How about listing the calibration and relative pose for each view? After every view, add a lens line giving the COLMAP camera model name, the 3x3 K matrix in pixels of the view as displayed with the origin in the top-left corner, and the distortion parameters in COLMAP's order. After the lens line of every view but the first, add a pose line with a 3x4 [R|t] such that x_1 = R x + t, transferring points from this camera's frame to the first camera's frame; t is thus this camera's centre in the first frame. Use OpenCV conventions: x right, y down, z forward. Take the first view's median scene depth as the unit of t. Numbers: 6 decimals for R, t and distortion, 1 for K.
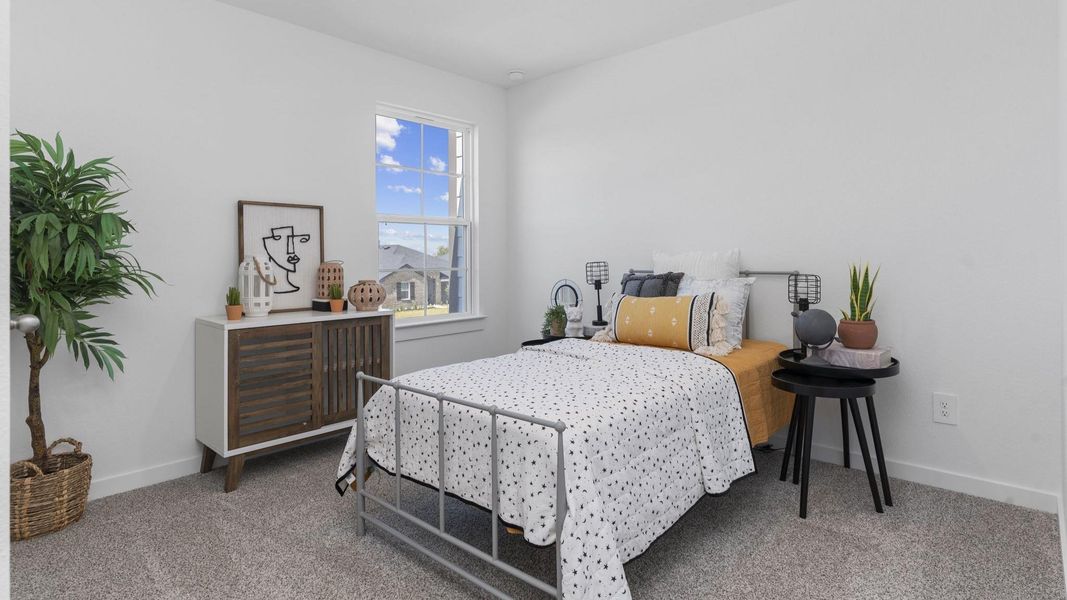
lens RADIAL K [[505.6, 0, 531.1], [0, 505.6, 246.5], [0, 0, 1]] dist [0.001178, -0.000058]
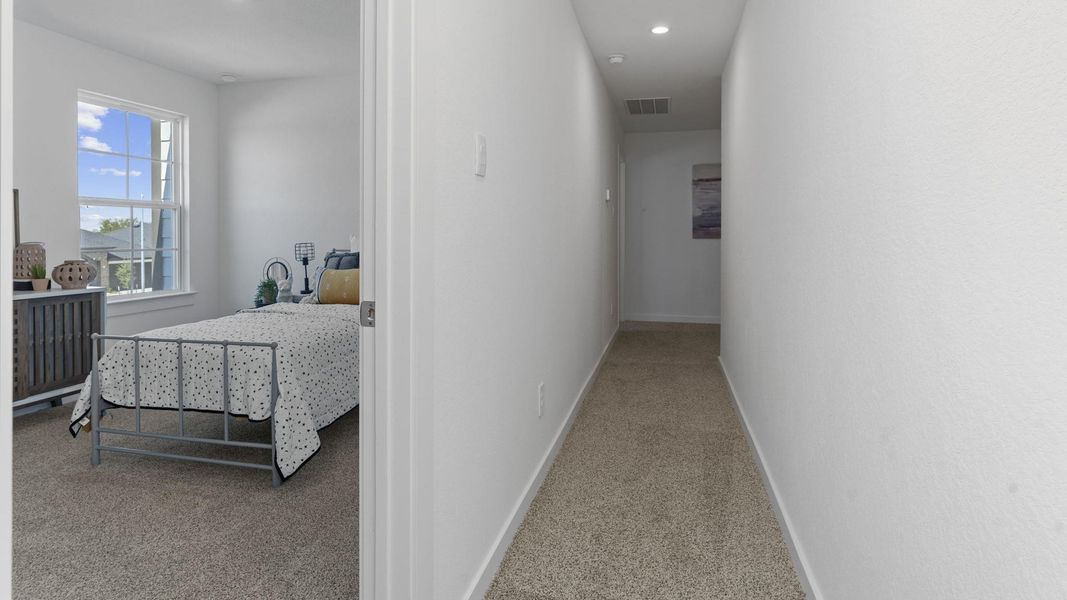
lens RADIAL K [[564.6, 0, 531.5], [0, 564.6, 246.5], [0, 0, 1]] dist [0.002672, 0.001106]
pose [[0.880377, -0.004066, 0.474256, -0.053480], [-0.016543, 0.999091, 0.039275, -0.035972], [-0.473985, -0.042423, 0.879510, -0.709382]]
